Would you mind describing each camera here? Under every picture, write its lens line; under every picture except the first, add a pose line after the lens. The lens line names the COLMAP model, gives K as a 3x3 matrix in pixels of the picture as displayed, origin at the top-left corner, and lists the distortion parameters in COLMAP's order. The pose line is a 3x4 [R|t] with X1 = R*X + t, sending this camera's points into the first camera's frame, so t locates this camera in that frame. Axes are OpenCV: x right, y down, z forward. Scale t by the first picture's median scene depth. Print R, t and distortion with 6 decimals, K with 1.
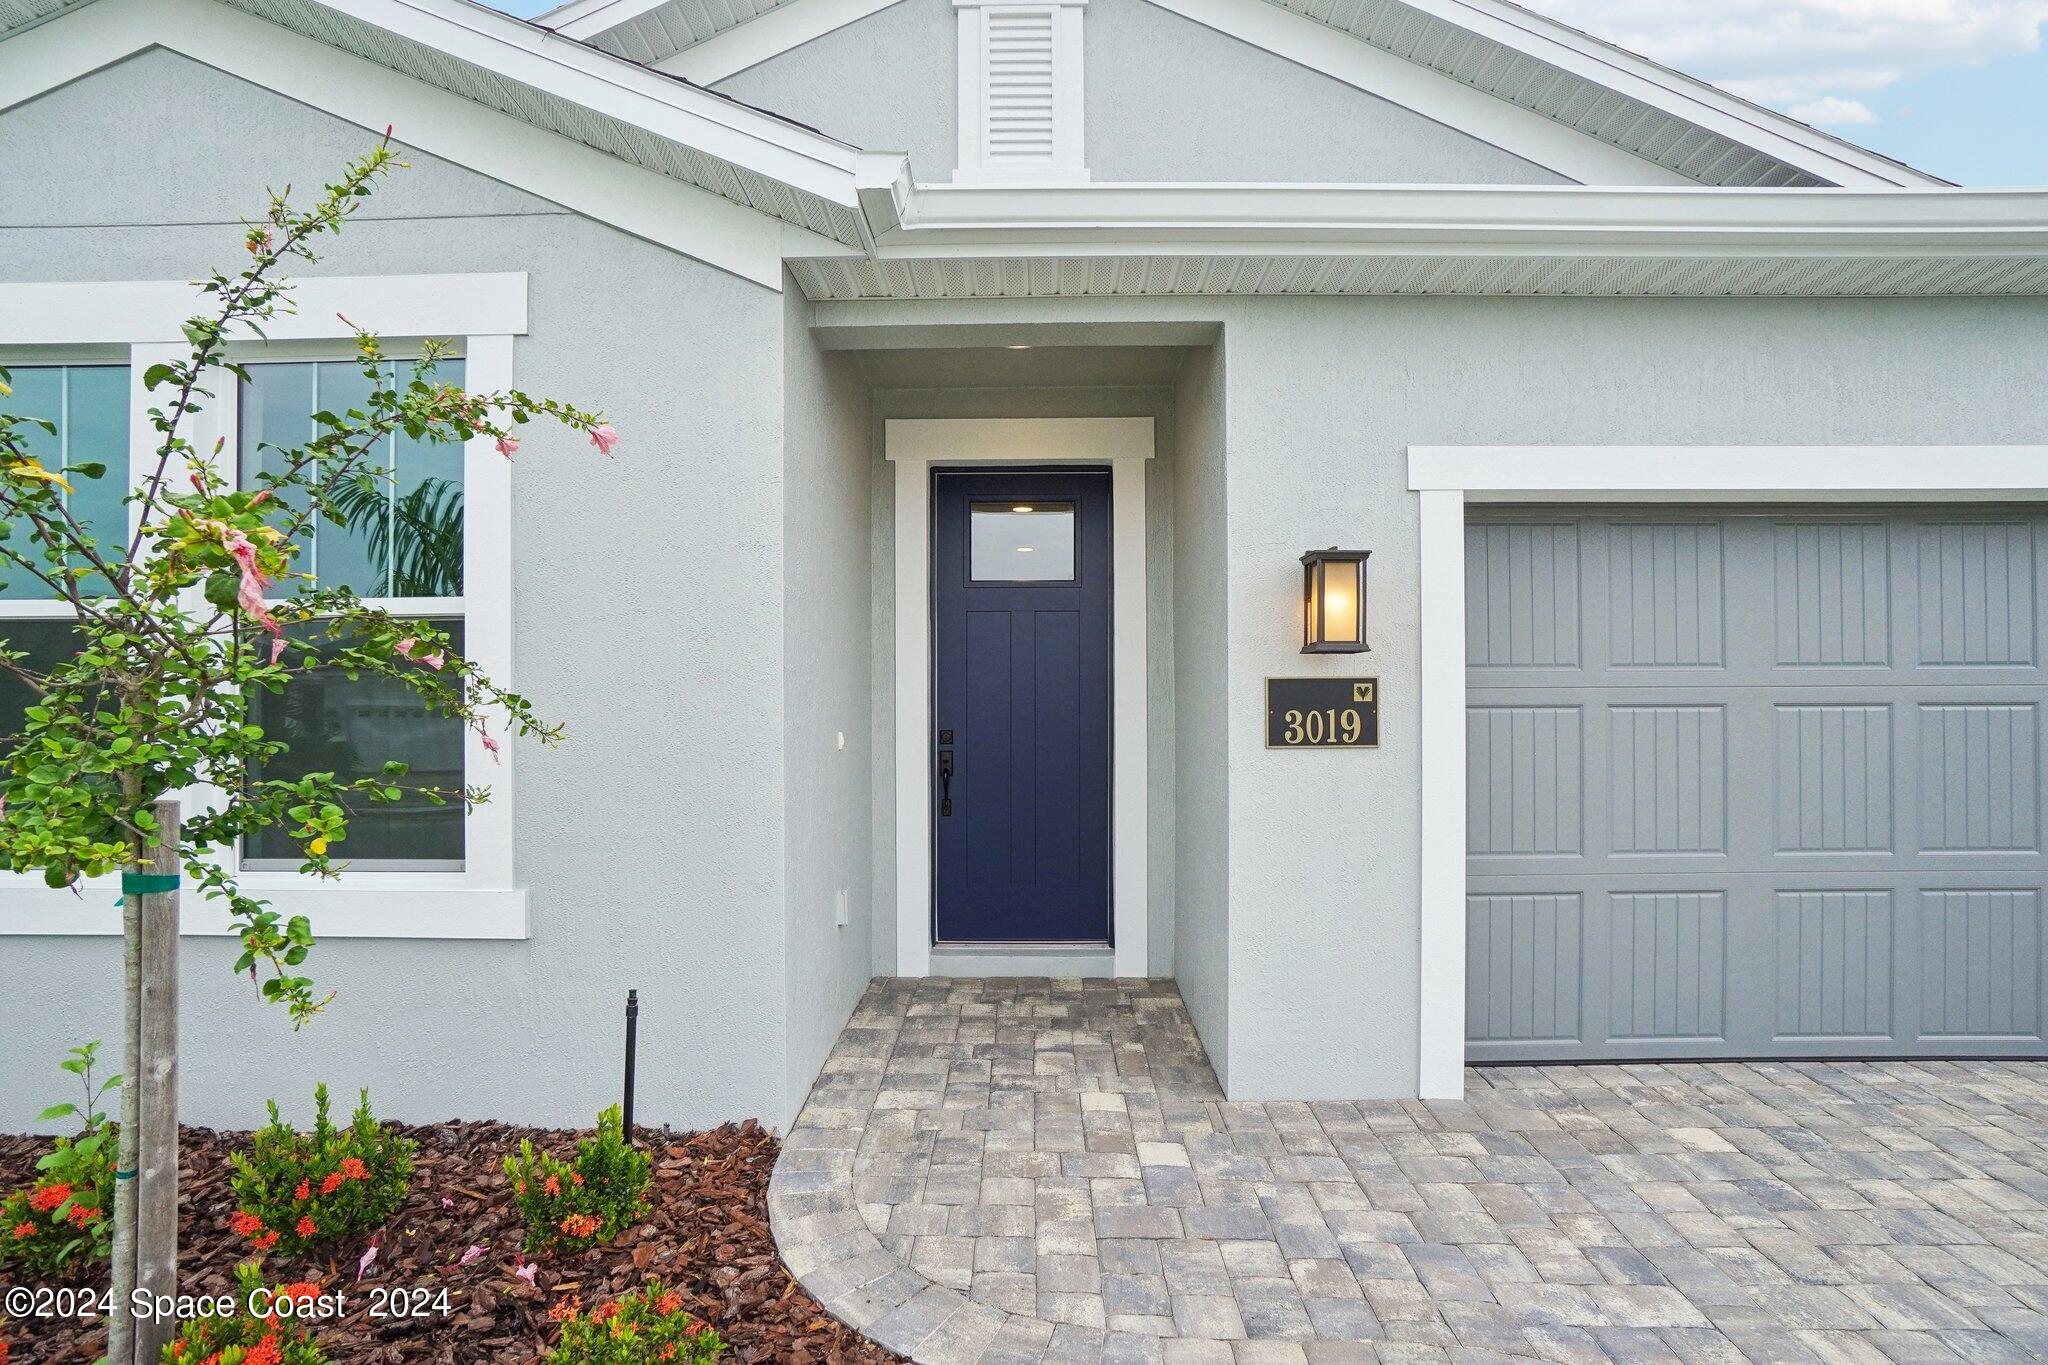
lens RADIAL K [[999.9, 0, 996.3], [0, 999.9, 697.8], [0, 0, 1]] dist [-0.001173, -0.000157]
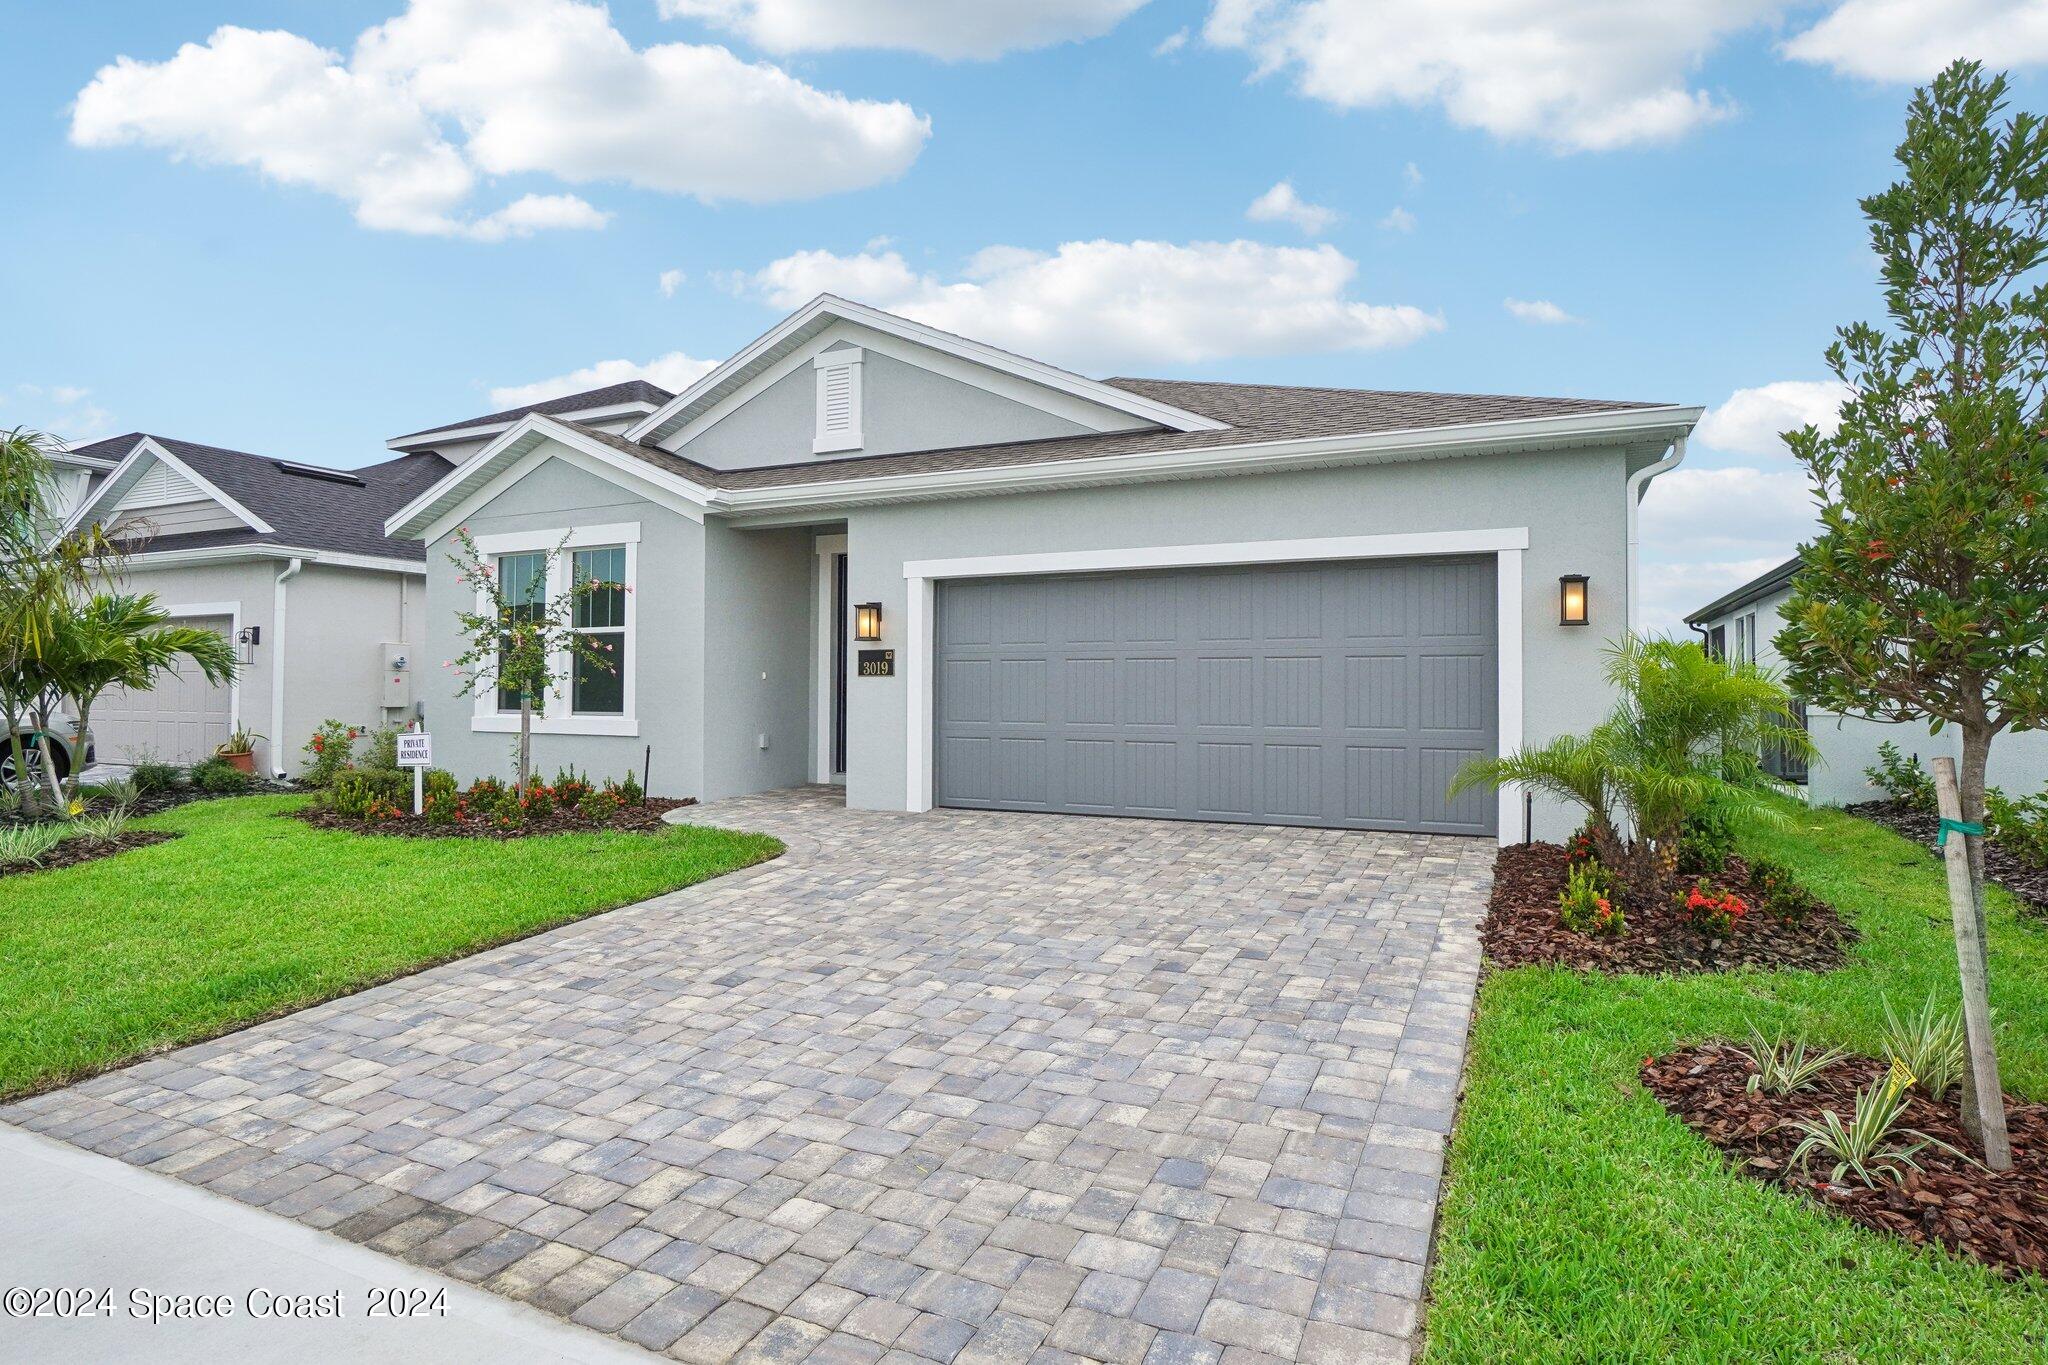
lens RADIAL K [[1068.0, 0, 1024.0], [0, 1068.0, 682.5], [0, 0, 1]] dist [0.000947, 0.000010]
pose [[0.909543, 0.001736, -0.415606, 1.869200], [-0.001129, 0.999998, 0.001706, 0.061682], [0.415608, -0.001082, 0.909543, -1.420499]]
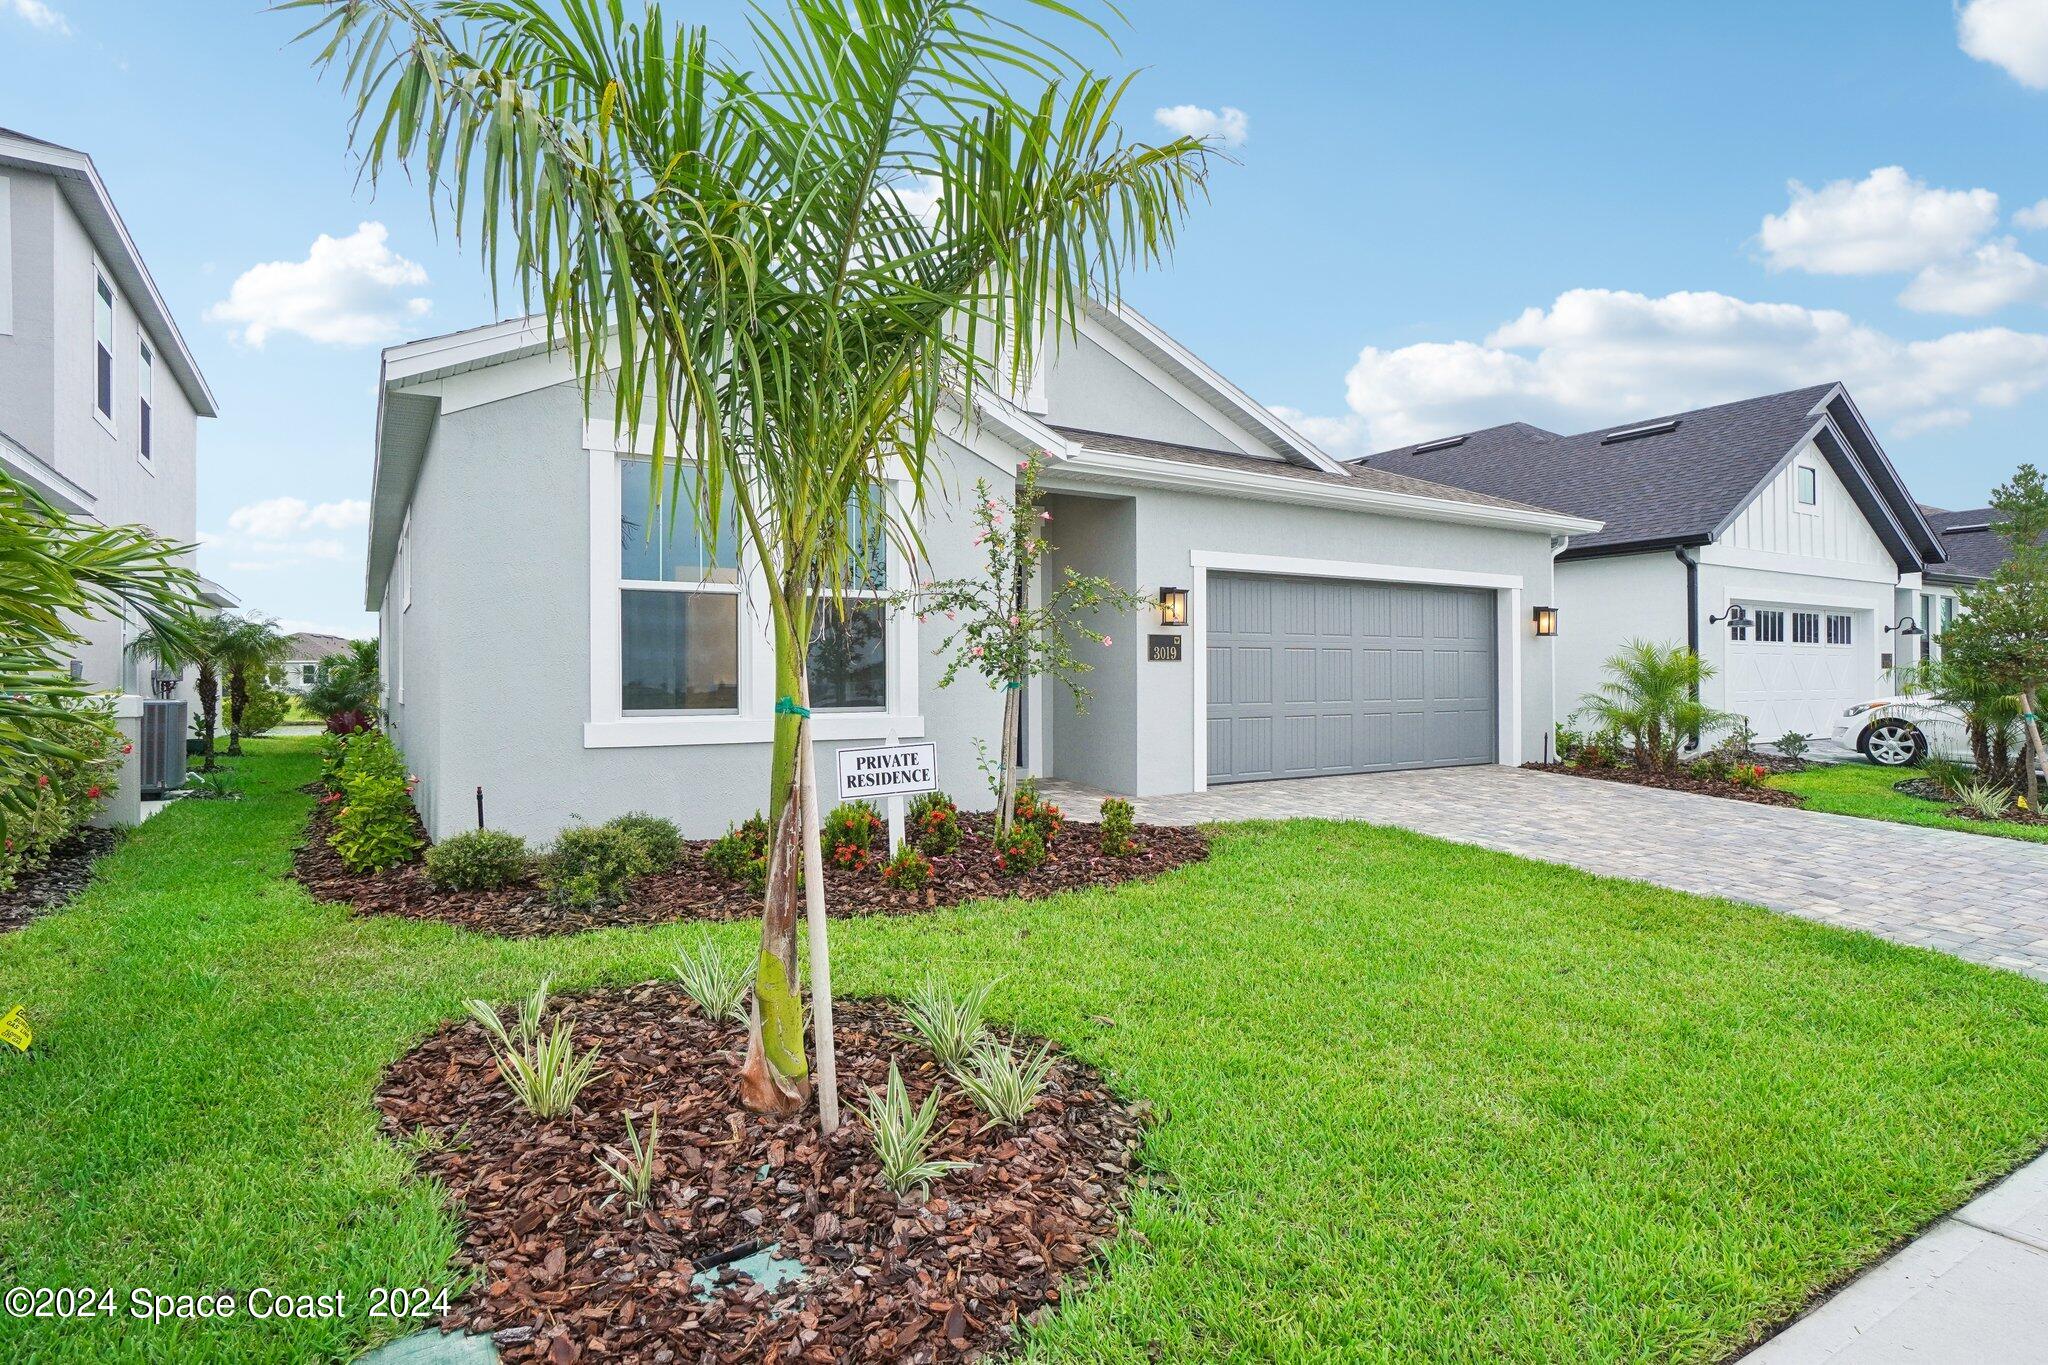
lens RADIAL K [[1068.0, 0, 1024.0], [0, 1068.0, 682.5], [0, 0, 1]] dist [0.000947, 0.000010]
pose [[0.845094, -0.004714, 0.534598, -1.499449], [-0.003759, 0.999884, 0.014759, 0.065873], [-0.534605, -0.014483, 0.844978, -1.186622]]
